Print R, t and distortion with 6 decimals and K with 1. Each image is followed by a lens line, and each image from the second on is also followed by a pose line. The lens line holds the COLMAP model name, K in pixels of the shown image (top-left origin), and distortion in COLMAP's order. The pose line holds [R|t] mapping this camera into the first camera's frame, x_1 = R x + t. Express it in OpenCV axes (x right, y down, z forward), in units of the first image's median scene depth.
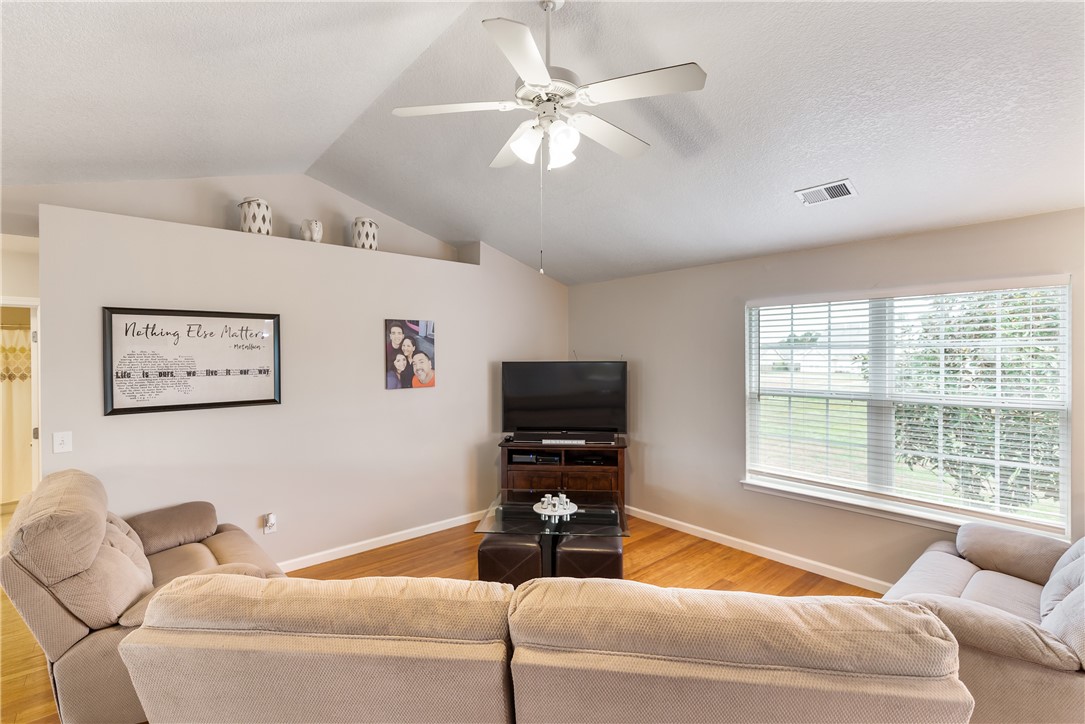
lens RADIAL K [[491.9, 0, 547.8], [0, 491.9, 361.0], [0, 0, 1]] dist [0.006646, -0.000088]
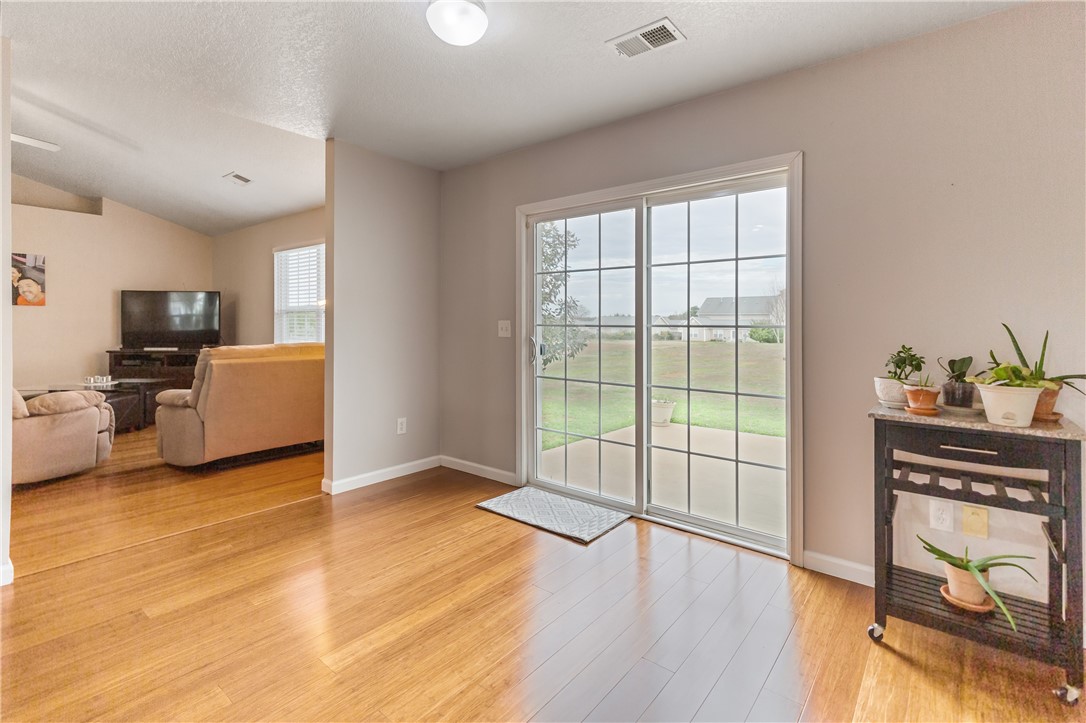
lens RADIAL K [[492.3, 0, 557.7], [0, 492.3, 321.4], [0, 0, 1]] dist [0.006646, -0.000088]
pose [[0.981298, 0.011033, 0.192176, 0.889859], [-0.007707, 0.999807, -0.018046, 0.111751], [-0.192338, 0.016228, 0.981195, -0.574068]]
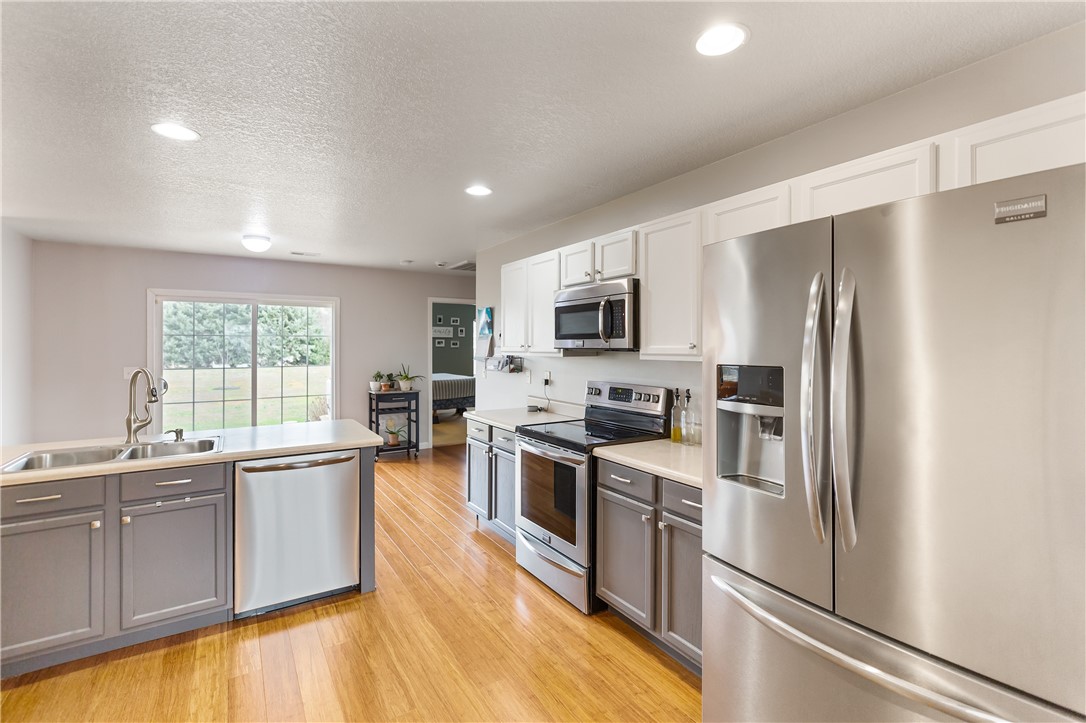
lens RADIAL K [[492.3, 0, 541.9], [0, 492.3, 346.4], [0, 0, 1]] dist [0.006646, -0.000088]
pose [[0.148699, 0.005514, 0.988867, -0.071614], [0.013131, 0.999885, -0.007550, 0.068356], [-0.988795, 0.014107, 0.148610, -0.879906]]
